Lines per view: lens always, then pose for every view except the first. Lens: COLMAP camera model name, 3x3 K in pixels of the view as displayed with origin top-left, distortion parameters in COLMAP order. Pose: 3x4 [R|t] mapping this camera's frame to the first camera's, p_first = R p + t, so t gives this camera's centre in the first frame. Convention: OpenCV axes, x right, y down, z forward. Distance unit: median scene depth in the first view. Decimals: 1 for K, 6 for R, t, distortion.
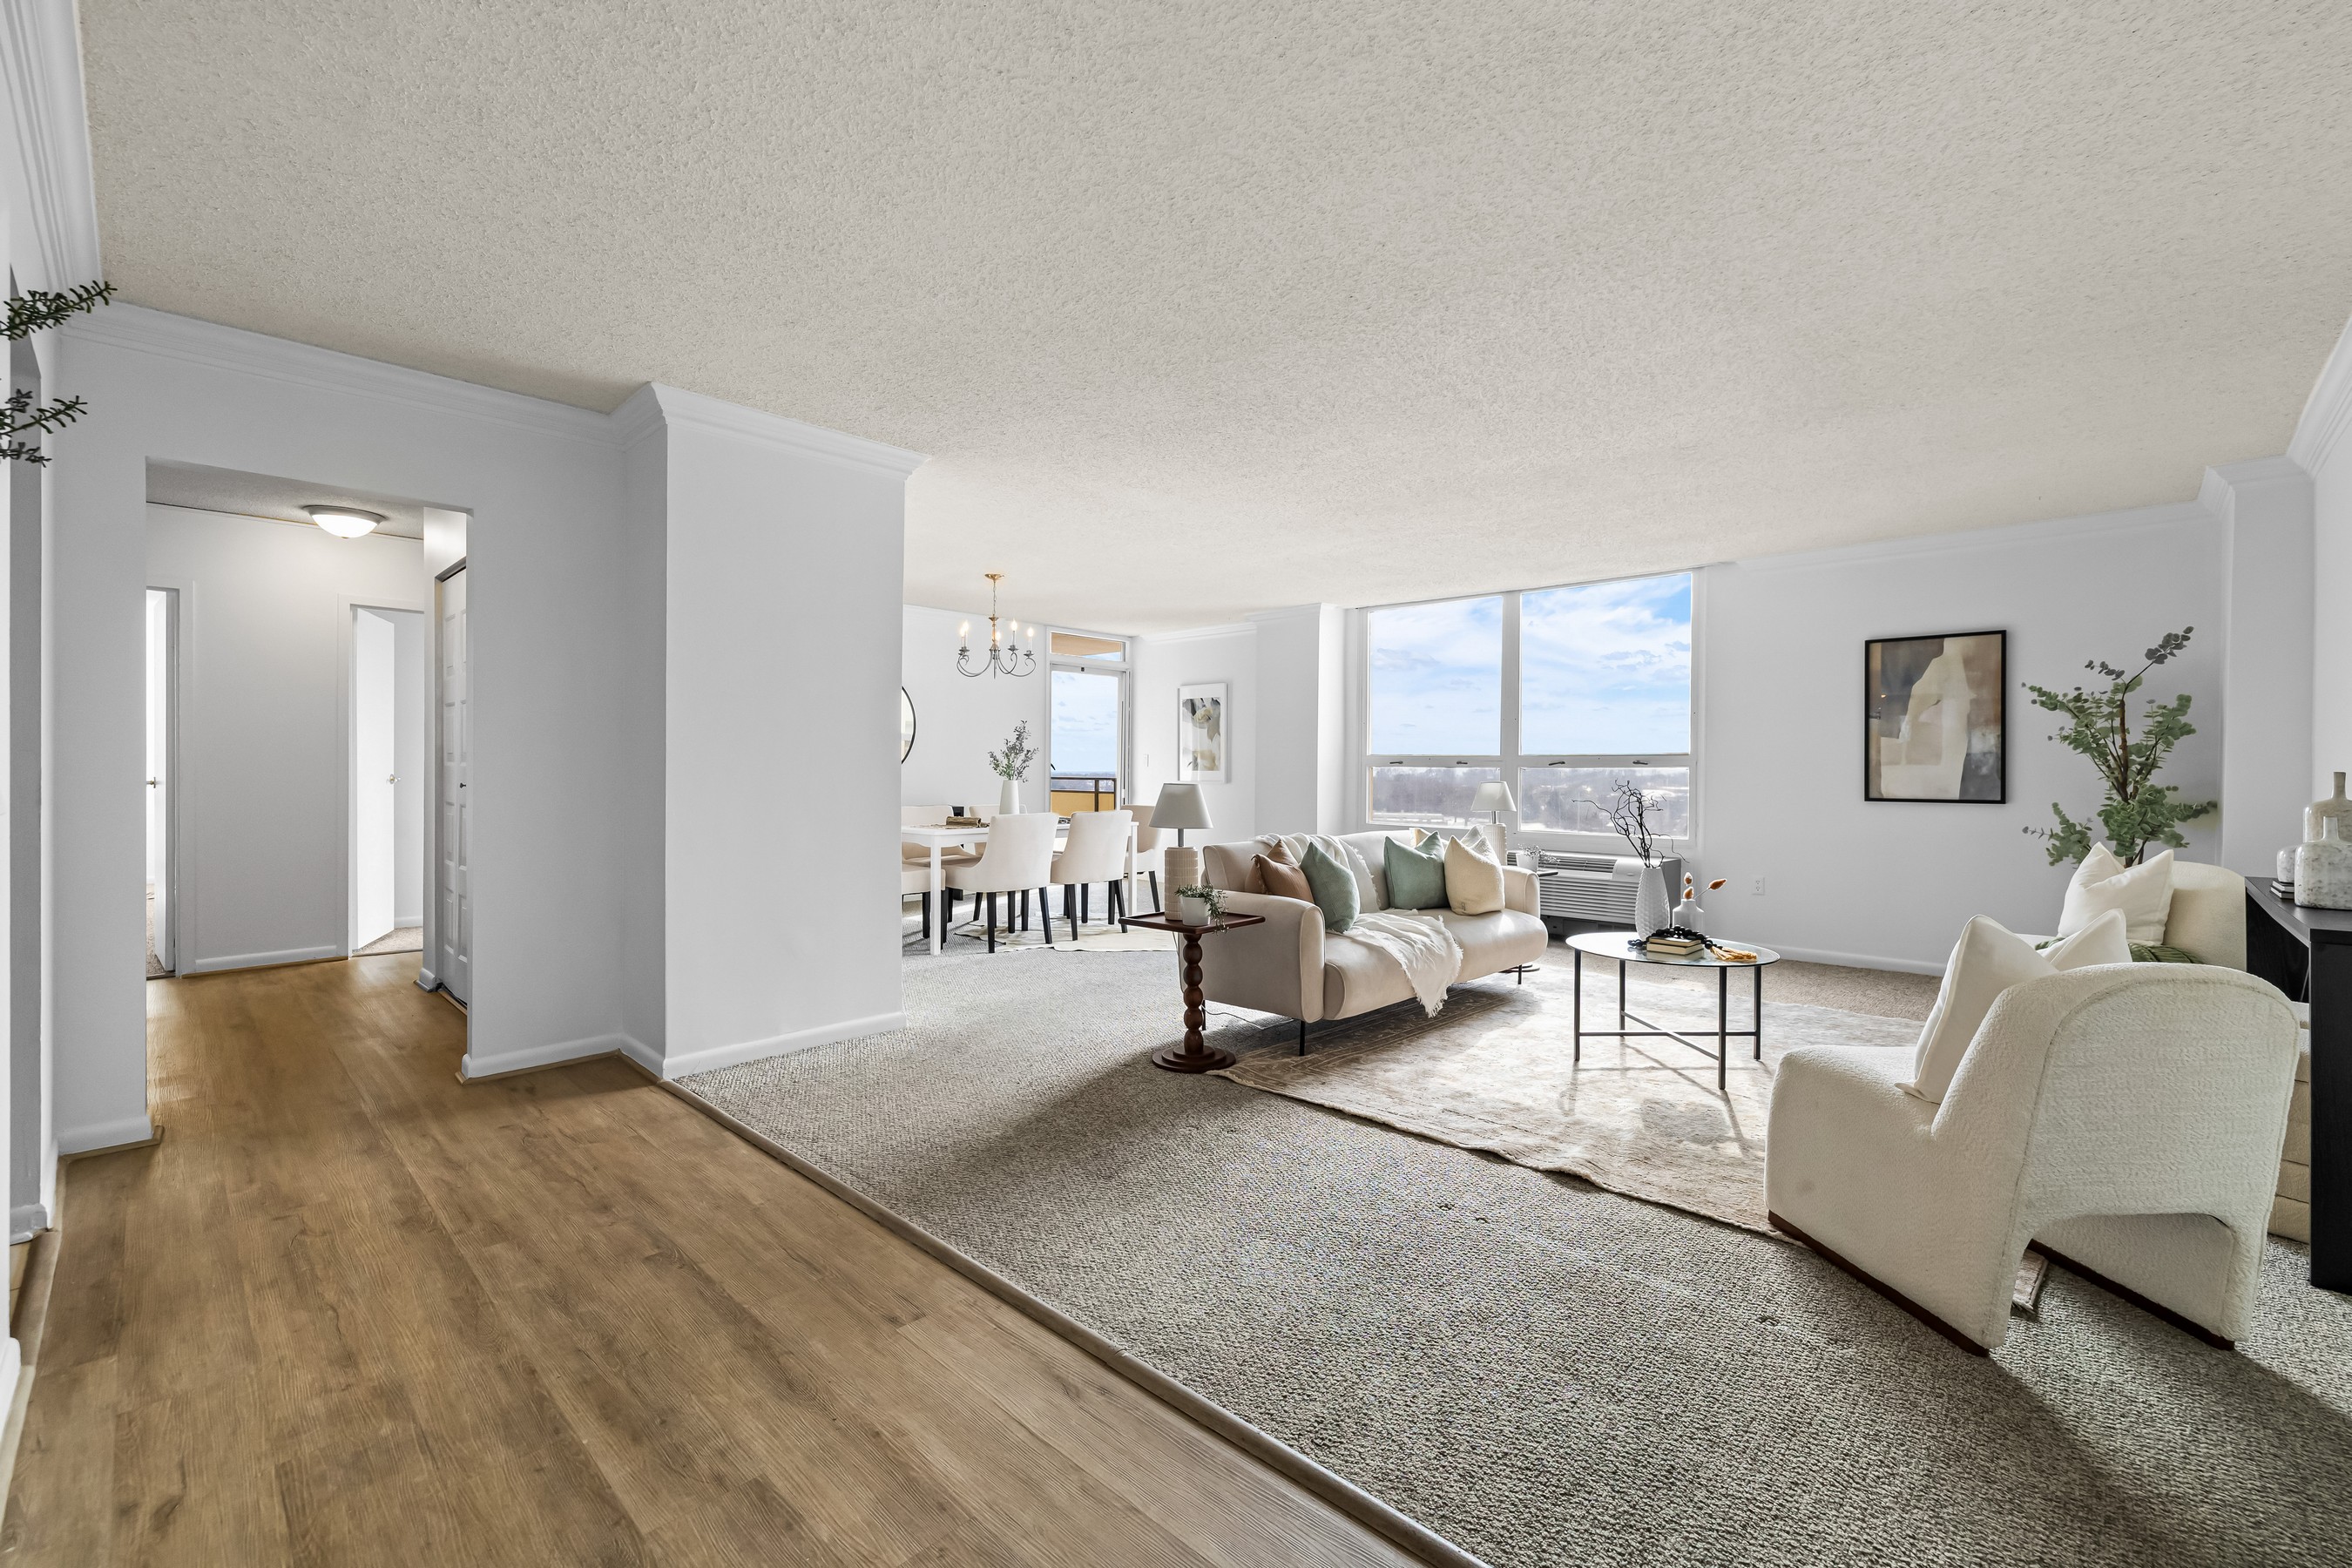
lens RADIAL K [[982.1, 0, 1183.2], [0, 982.1, 769.2], [0, 0, 1]] dist [0.001268, 0.000497]
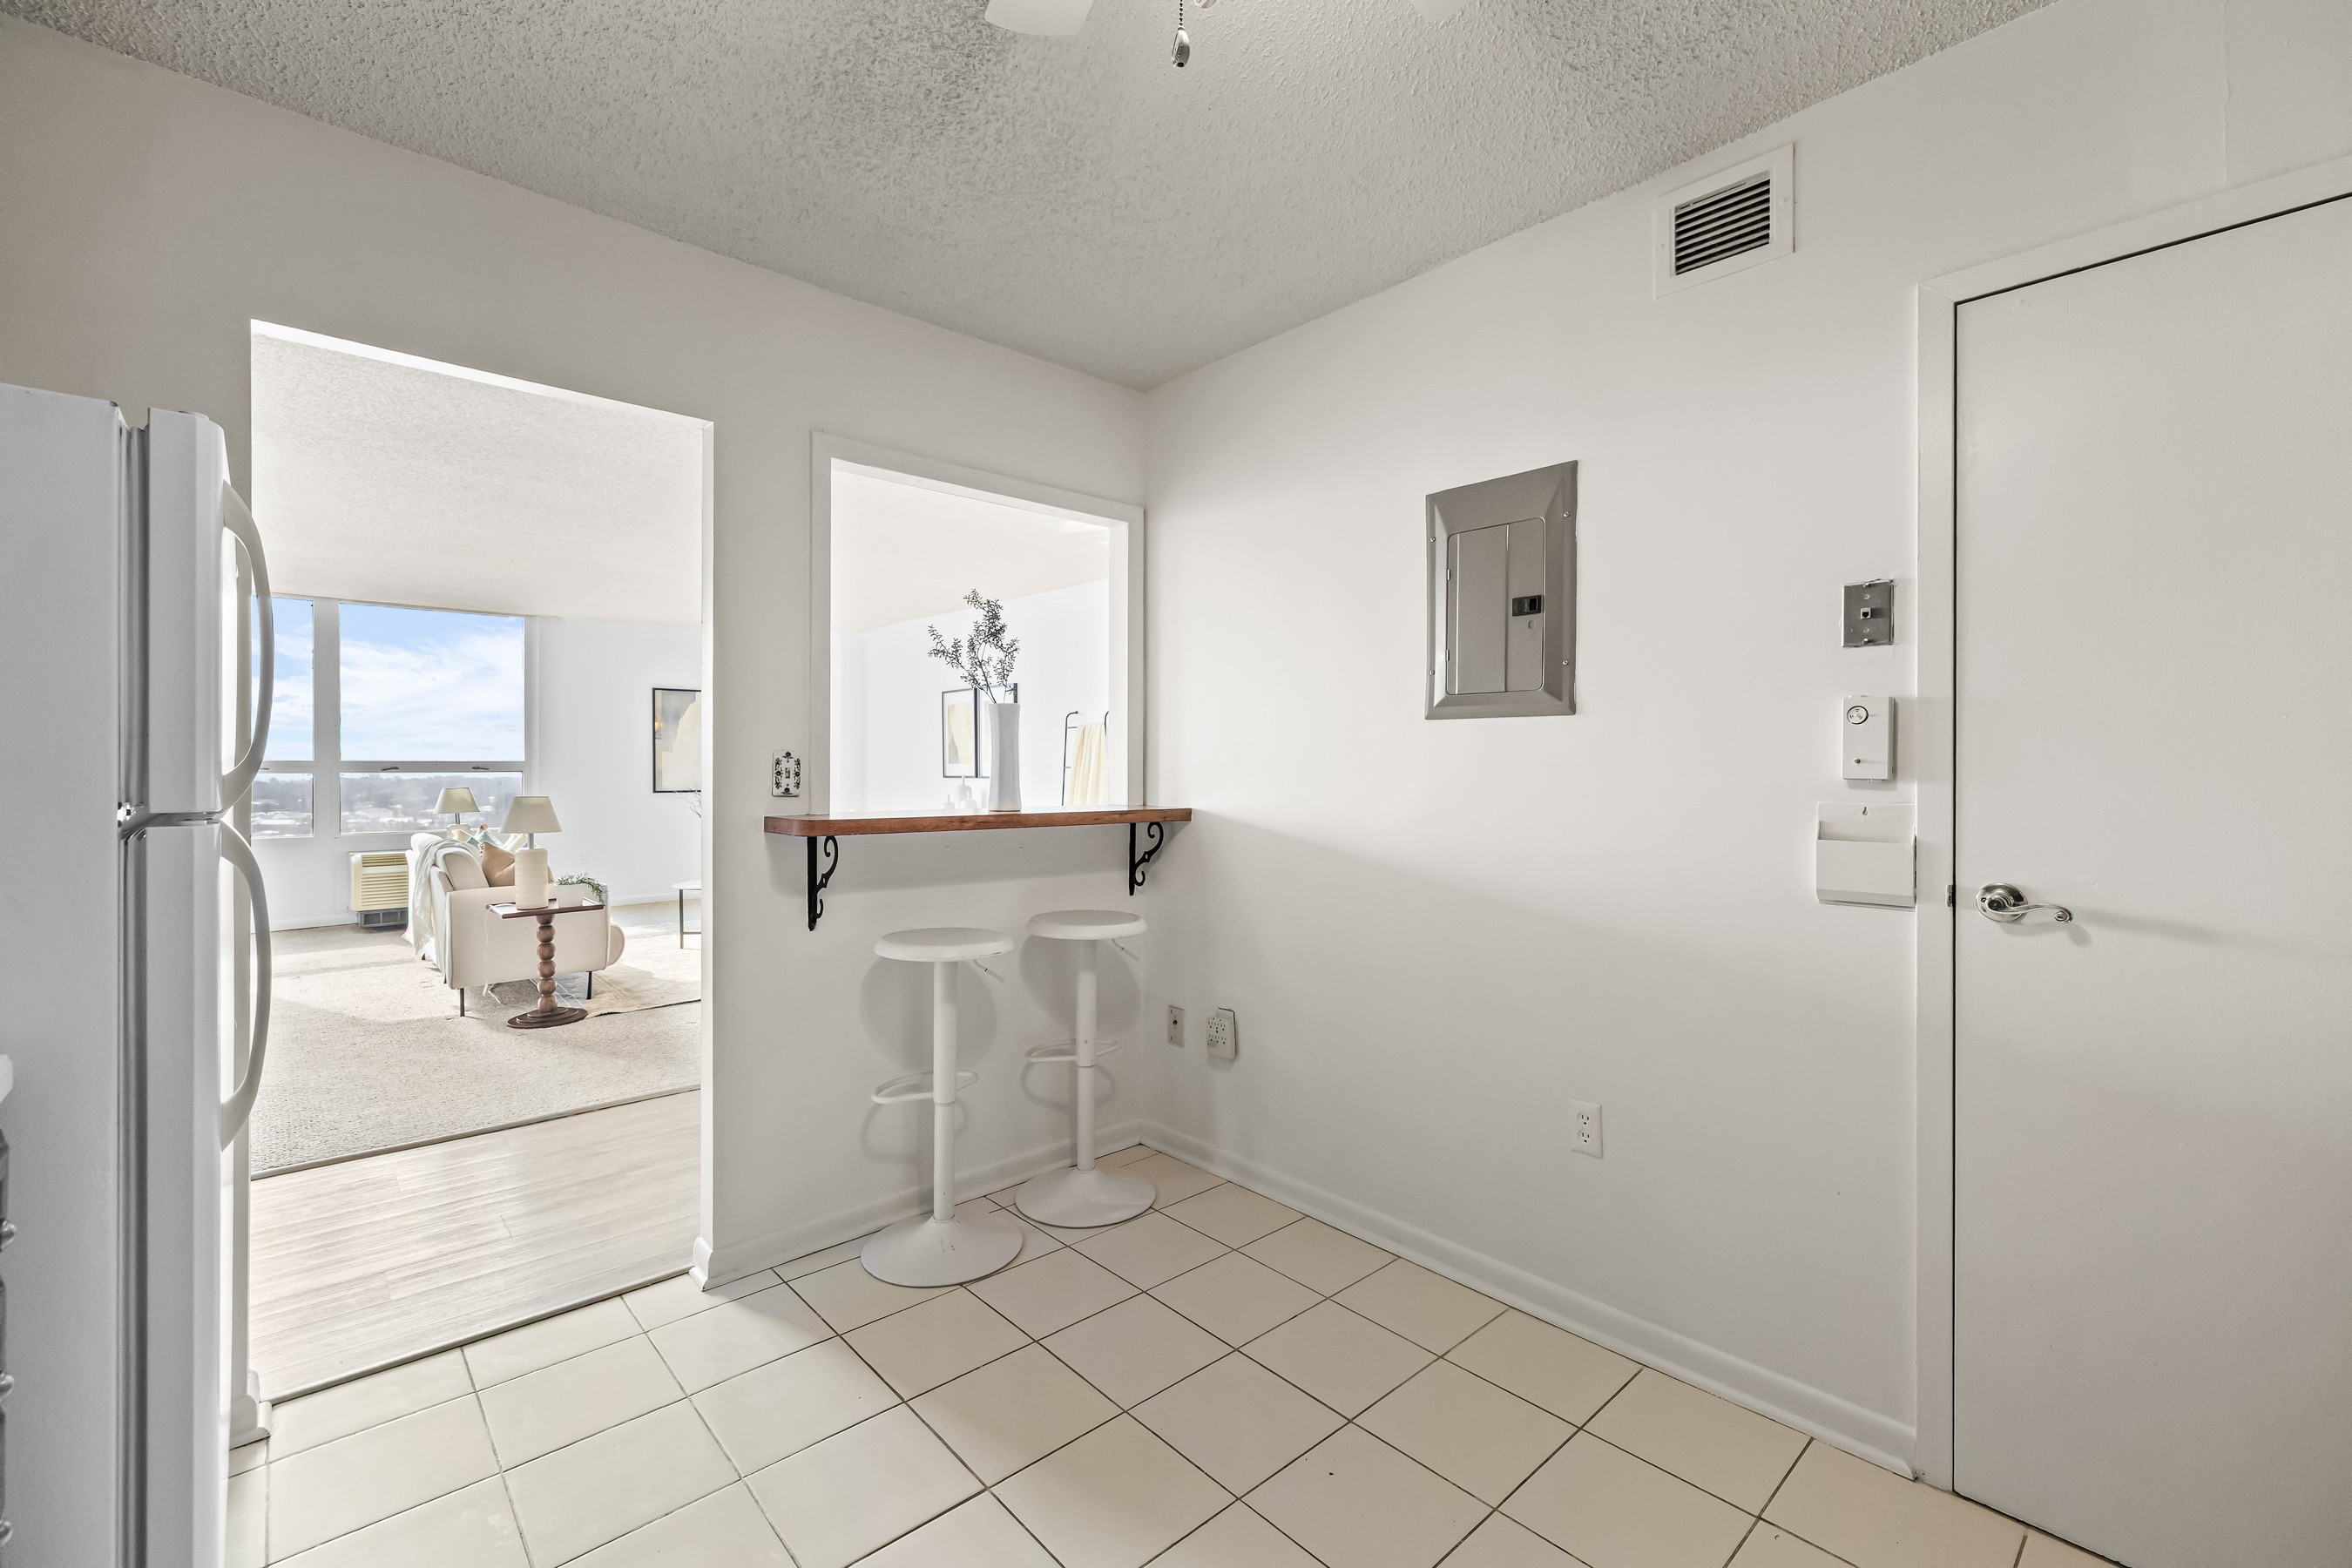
lens RADIAL K [[994.3, 0, 1169.9], [0, 994.3, 771.0], [0, 0, 1]] dist [-0.004648, -0.000246]
pose [[0.074536, -0.013457, 0.997128, -0.964978], [0.000939, 0.999909, 0.013424, -0.026079], [-0.997218, -0.000064, 0.074542, 0.107700]]
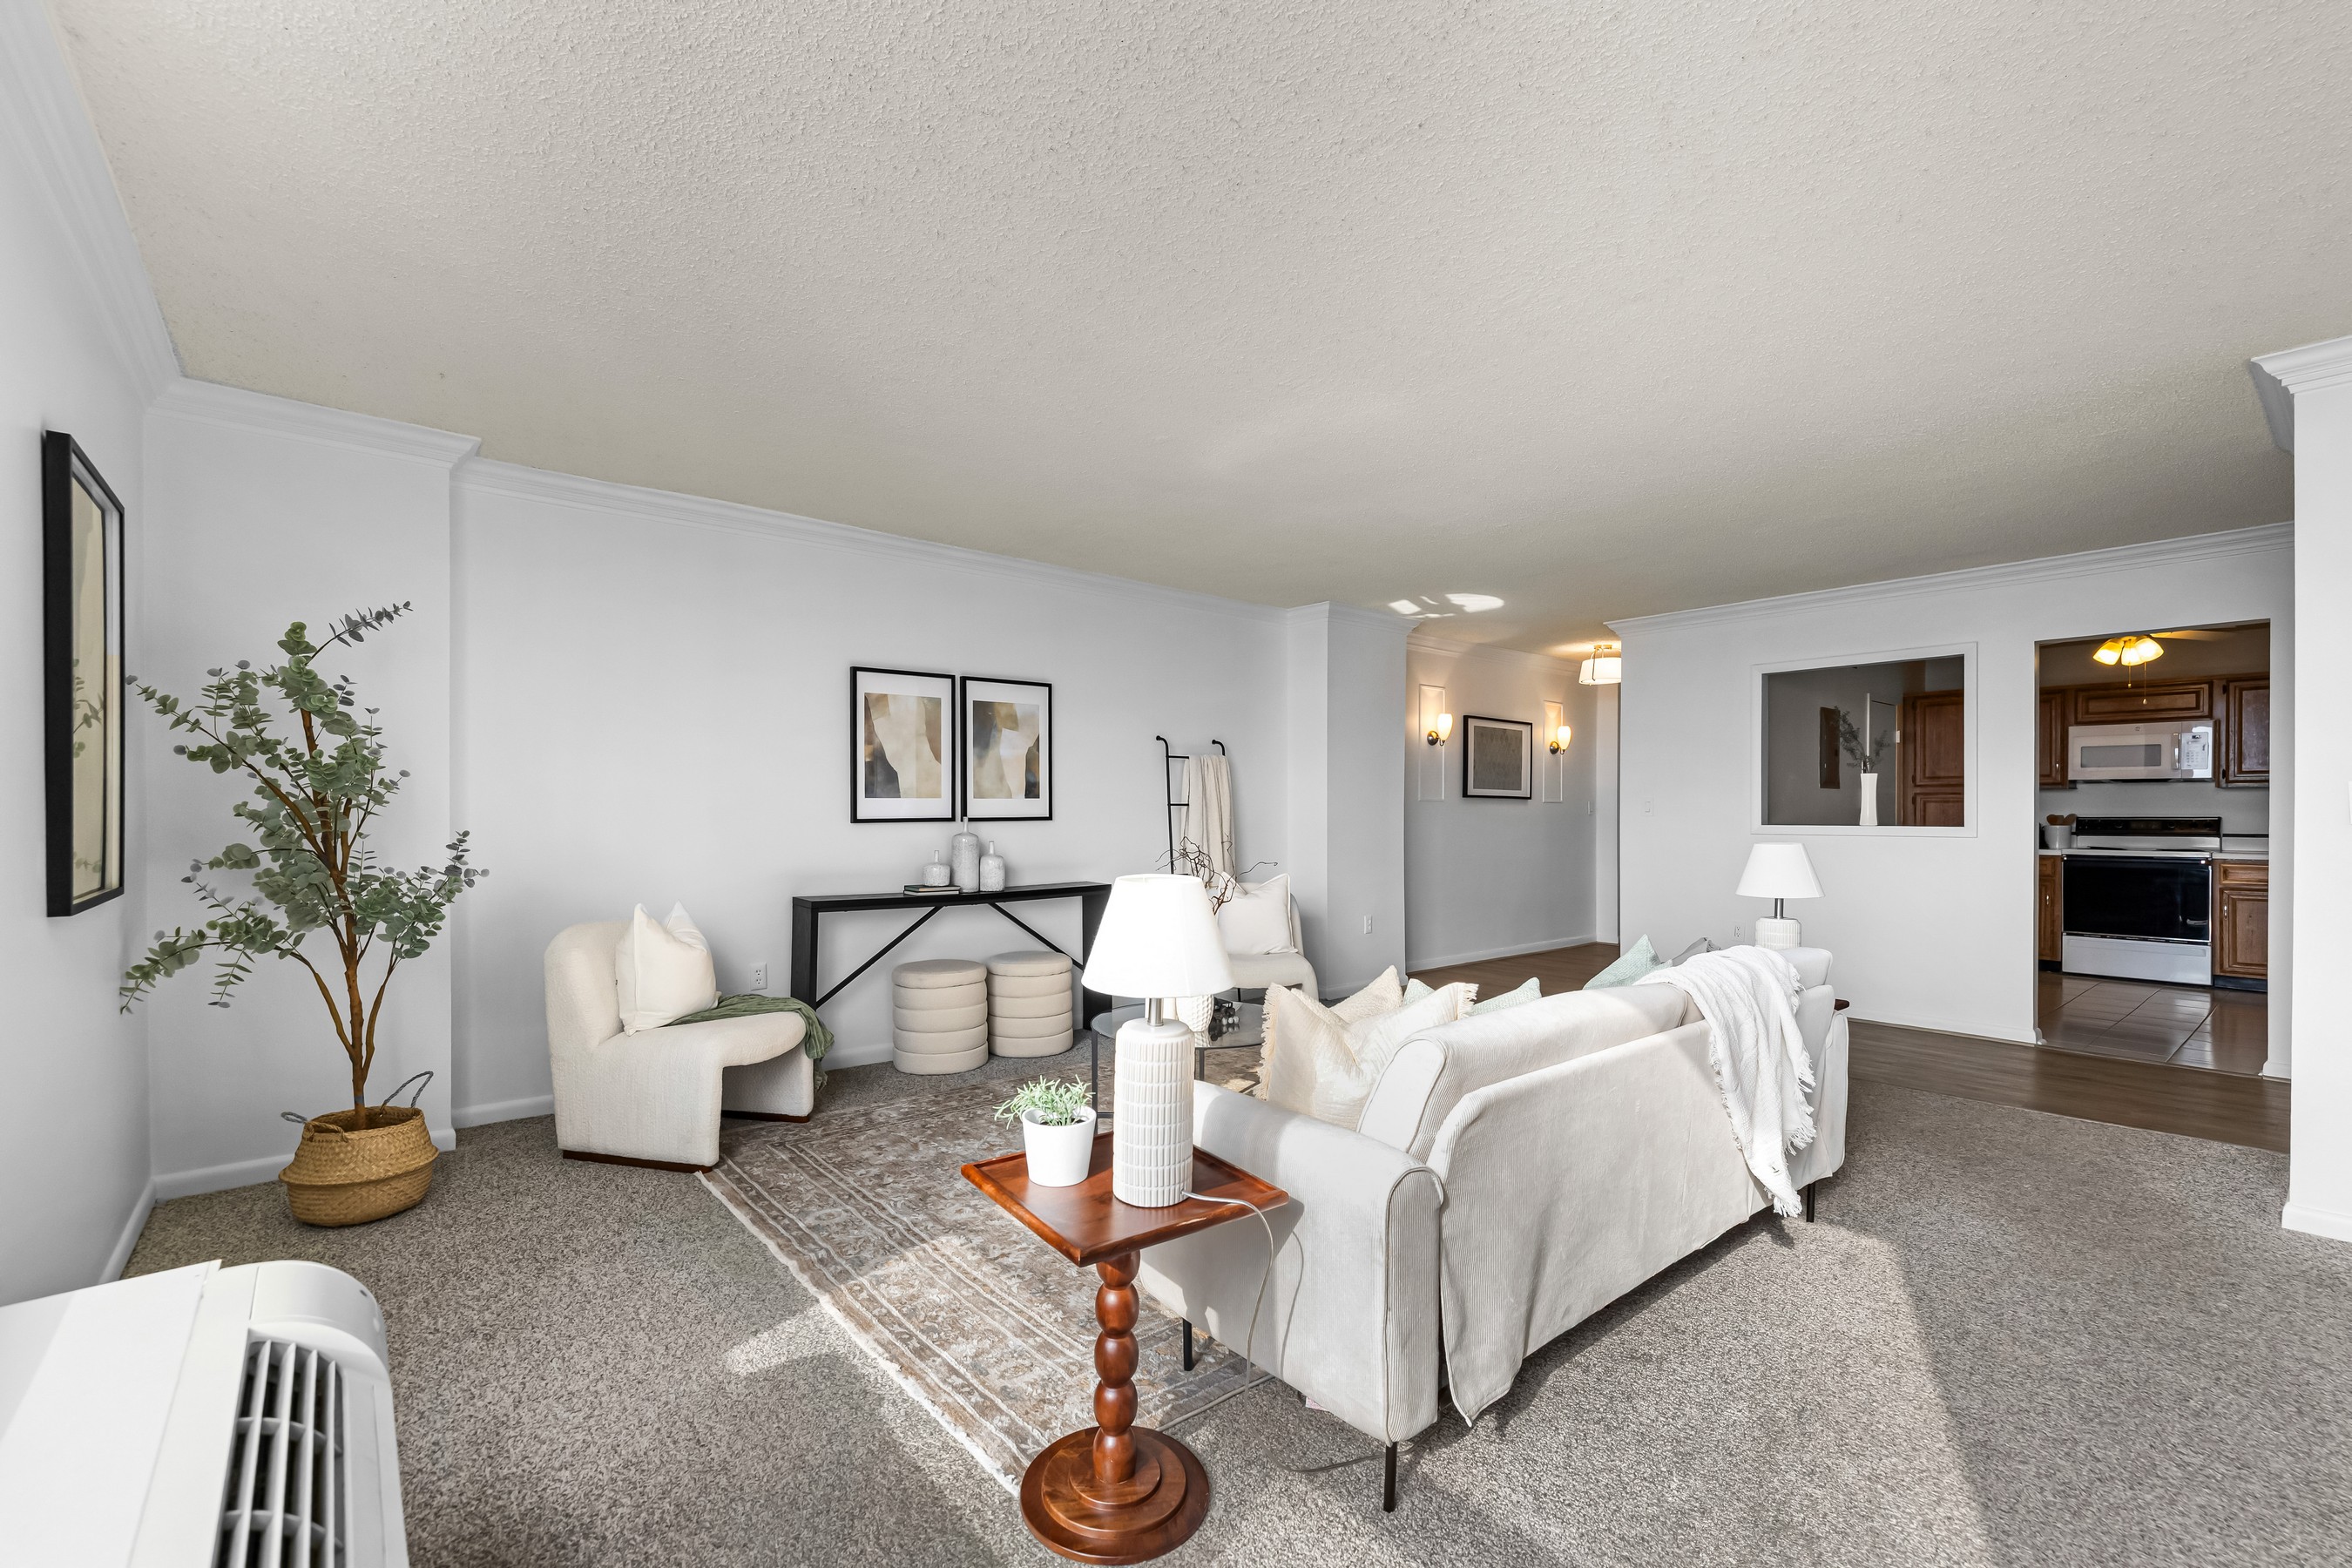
lens RADIAL K [[1001.0, 0, 1139.1], [0, 1001.0, 804.0], [0, 0, 1]] dist [-0.001845, -0.000081]
pose [[-0.993526, -0.008749, 0.113271, 0.381218], [-0.009908, 0.999904, -0.009668, -0.002946], [-0.113175, -0.010727, -0.993517, 1.584947]]
